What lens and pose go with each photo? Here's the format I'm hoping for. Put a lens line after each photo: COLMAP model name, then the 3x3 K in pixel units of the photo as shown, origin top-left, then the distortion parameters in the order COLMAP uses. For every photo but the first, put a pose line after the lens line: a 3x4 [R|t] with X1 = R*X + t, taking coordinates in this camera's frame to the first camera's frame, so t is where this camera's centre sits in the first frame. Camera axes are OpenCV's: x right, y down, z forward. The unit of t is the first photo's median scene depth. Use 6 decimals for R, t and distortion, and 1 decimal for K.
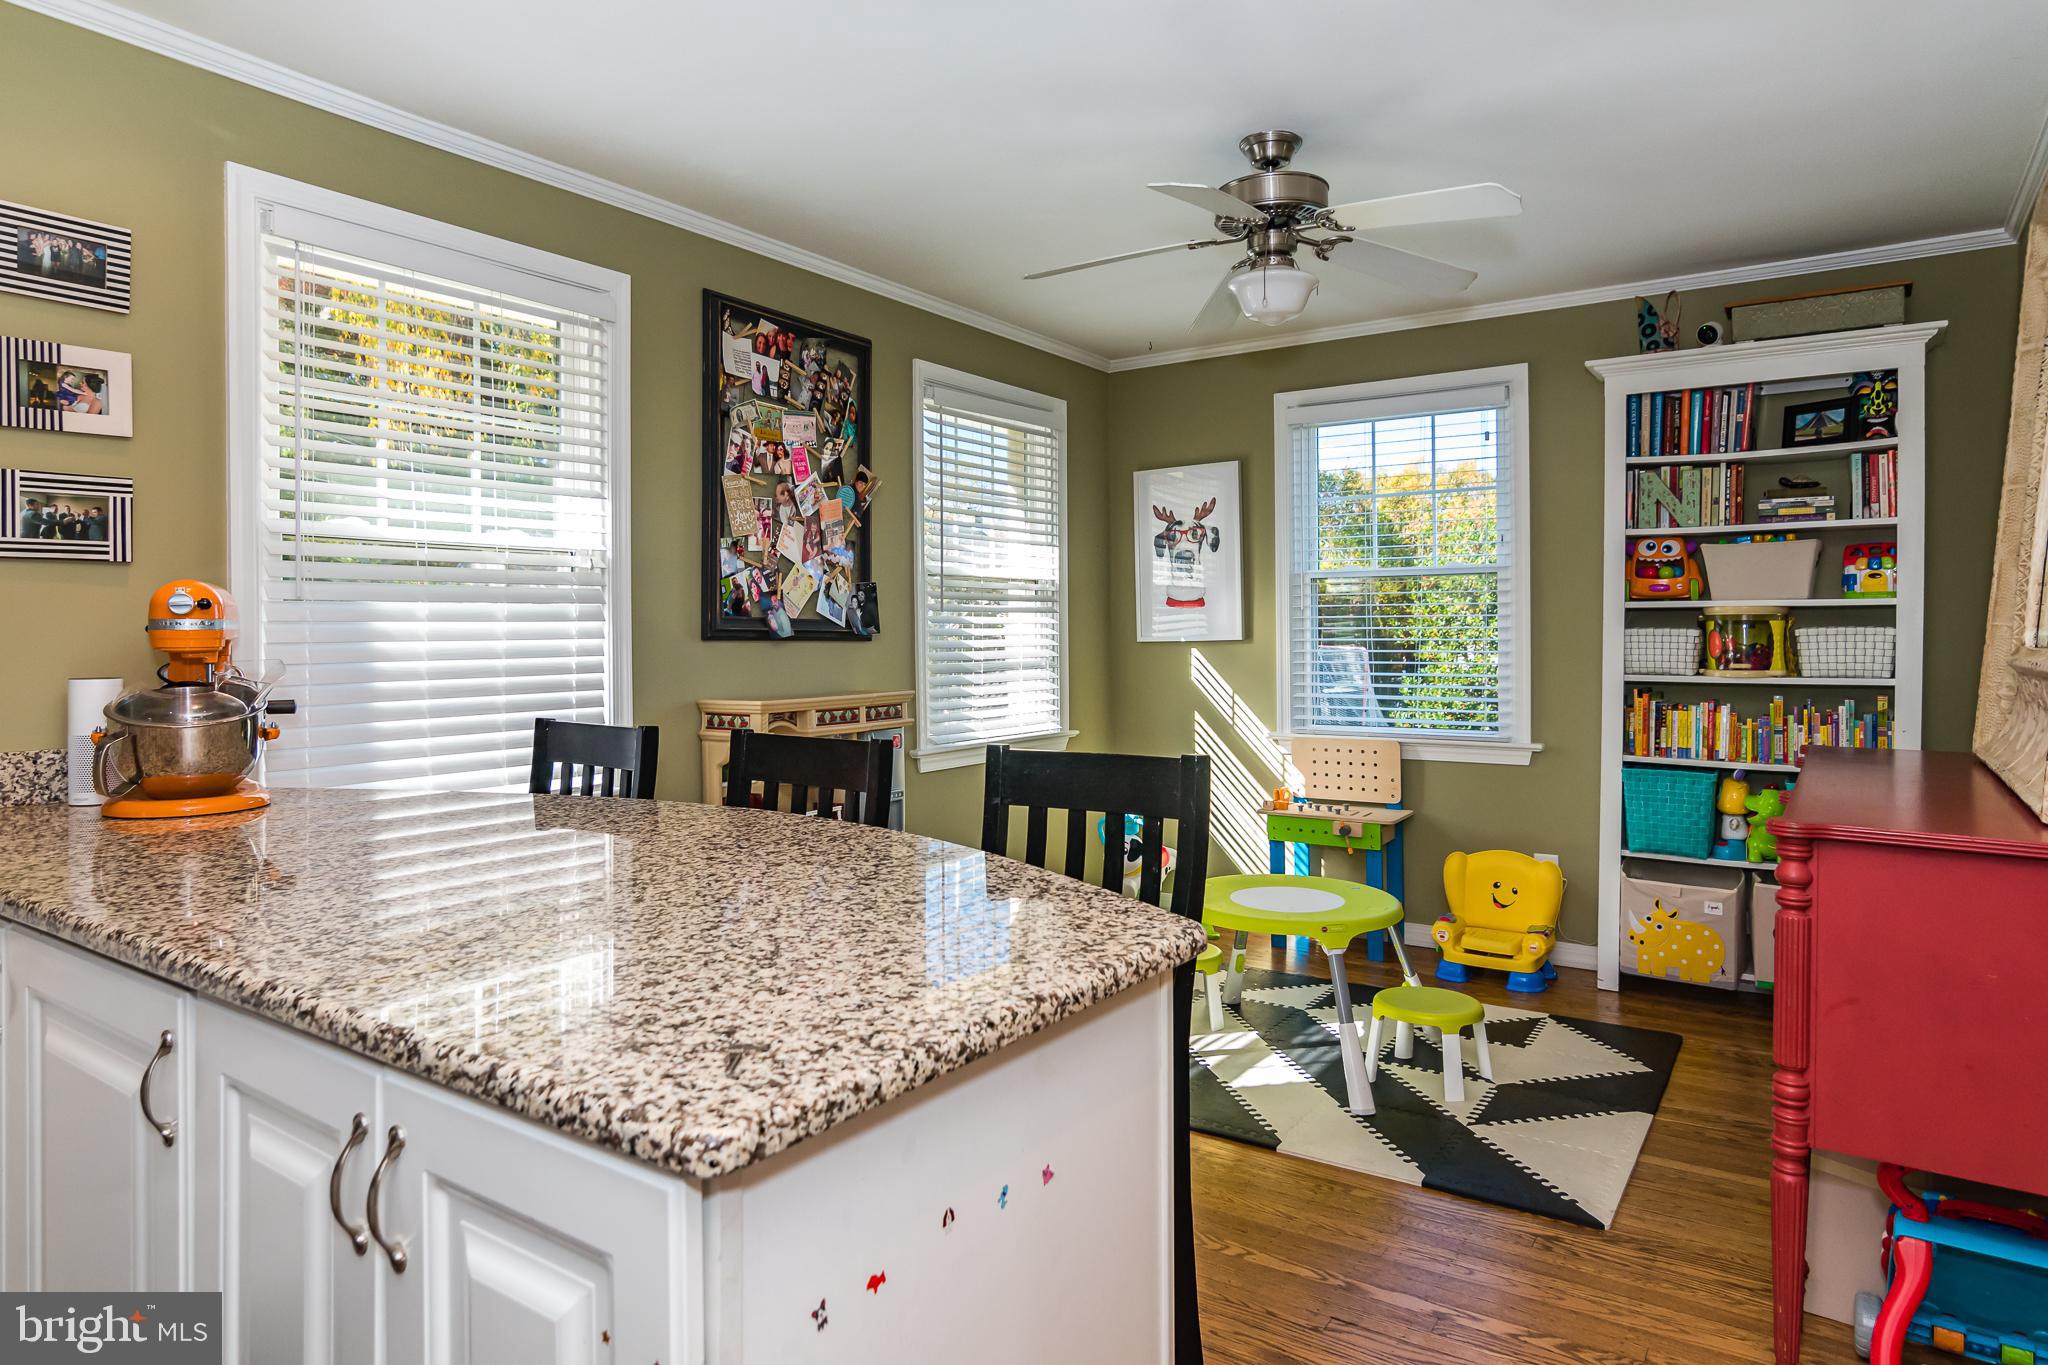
lens RADIAL K [[1256.1, 0, 1023.8], [0, 1256.1, 656.8], [0, 0, 1]] dist [-0.001728, 0.001496]
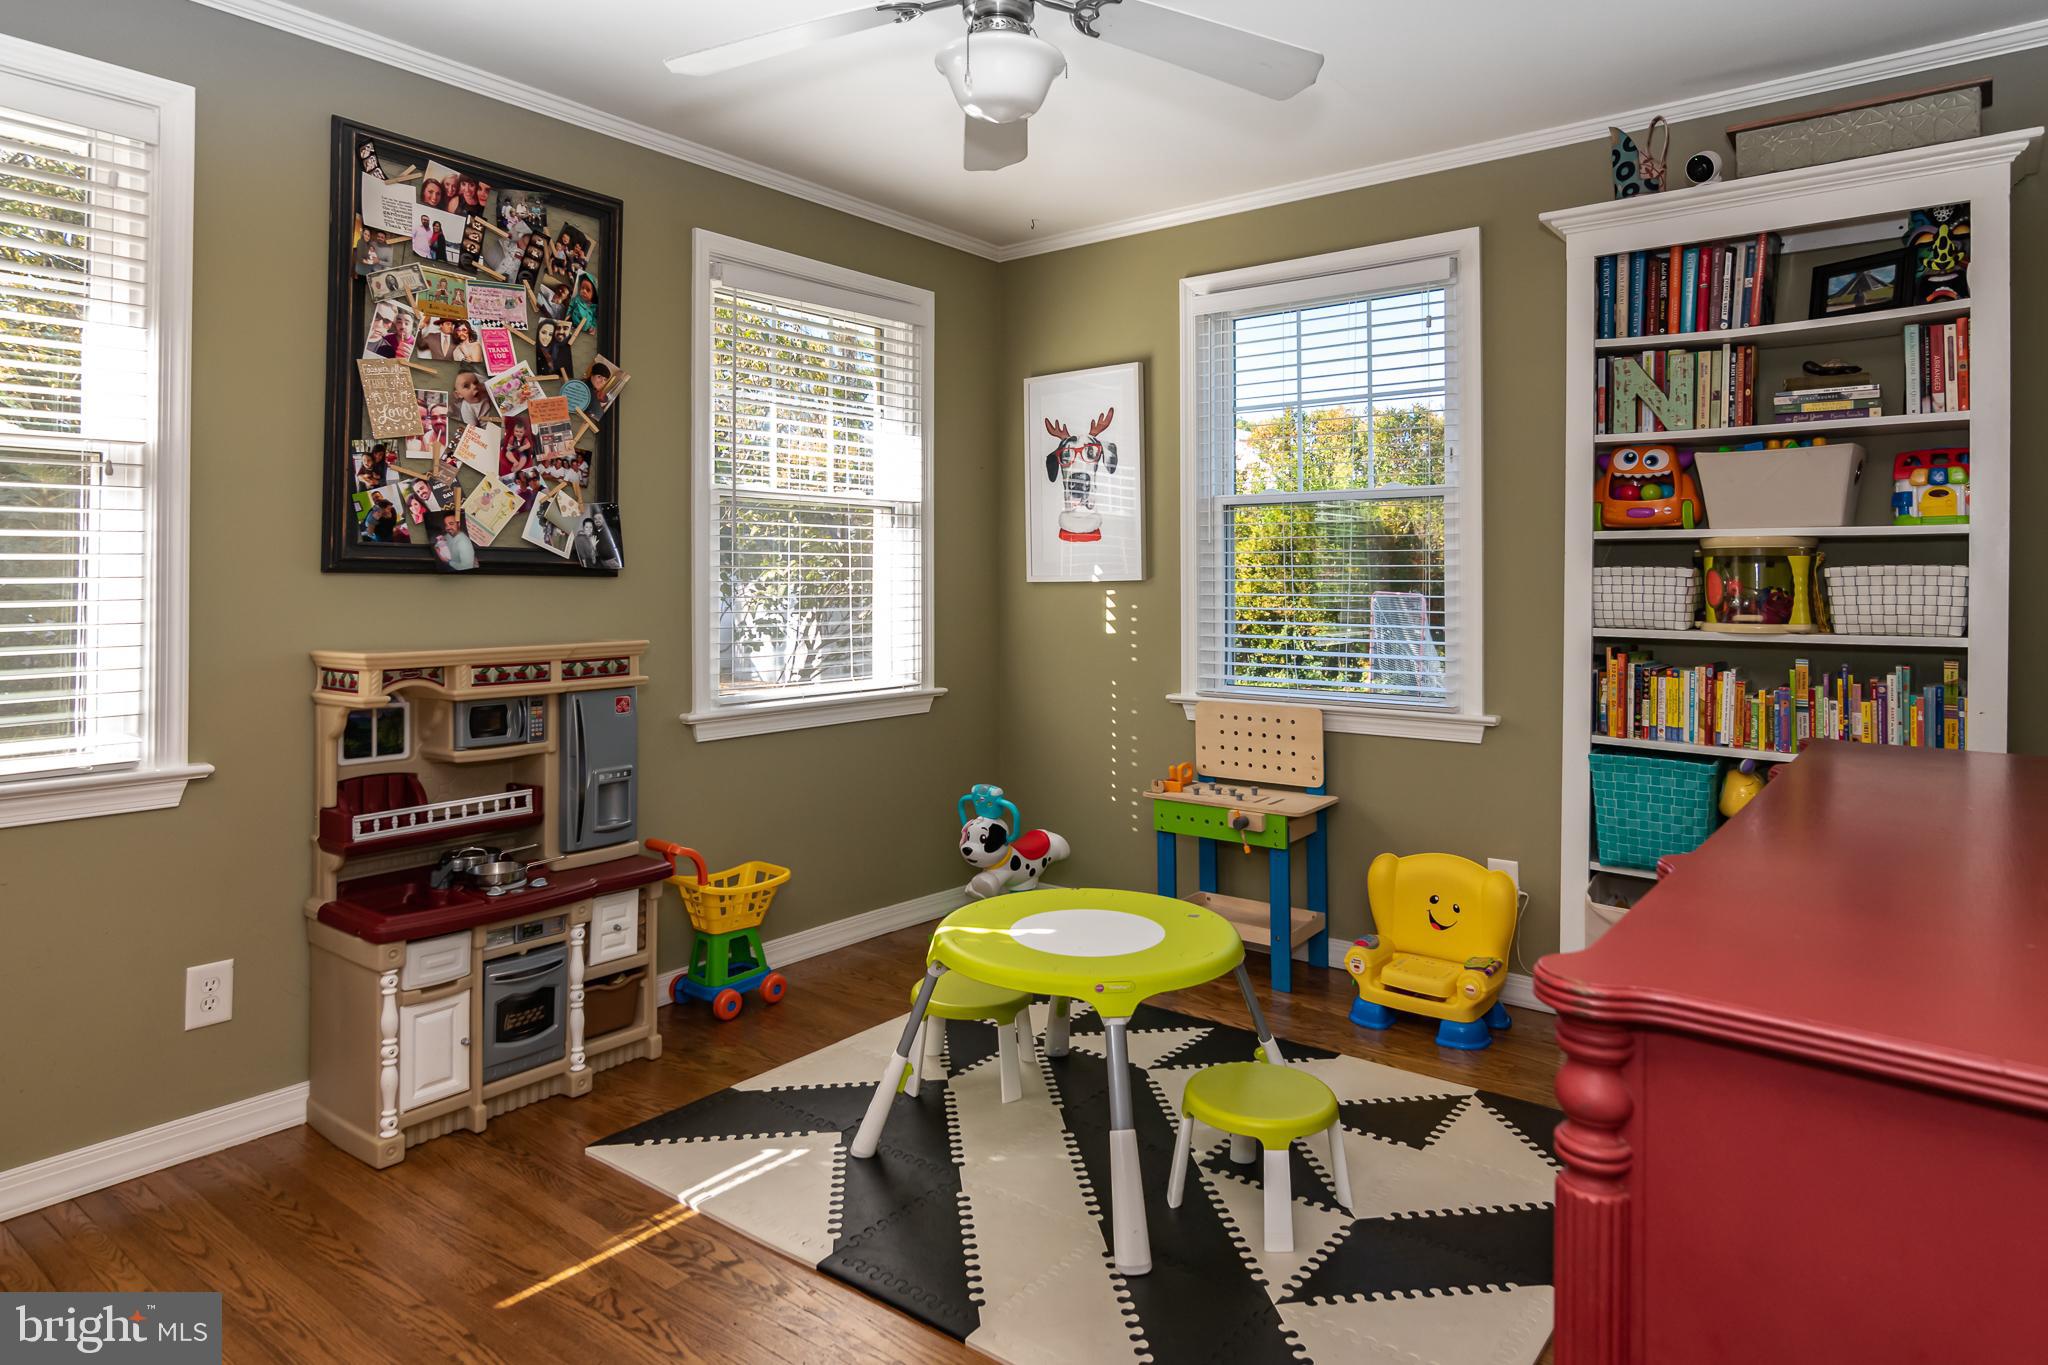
lens RADIAL K [[1236.5, 0, 1023.5], [0, 1236.5, 579.2], [0, 0, 1]] dist [0.006492, 0.001887]
pose [[0.997468, 0.006495, -0.070813, 0.198098], [-0.007765, 0.999814, -0.017665, 0.000853], [0.070685, 0.018170, 0.997333, 0.245734]]
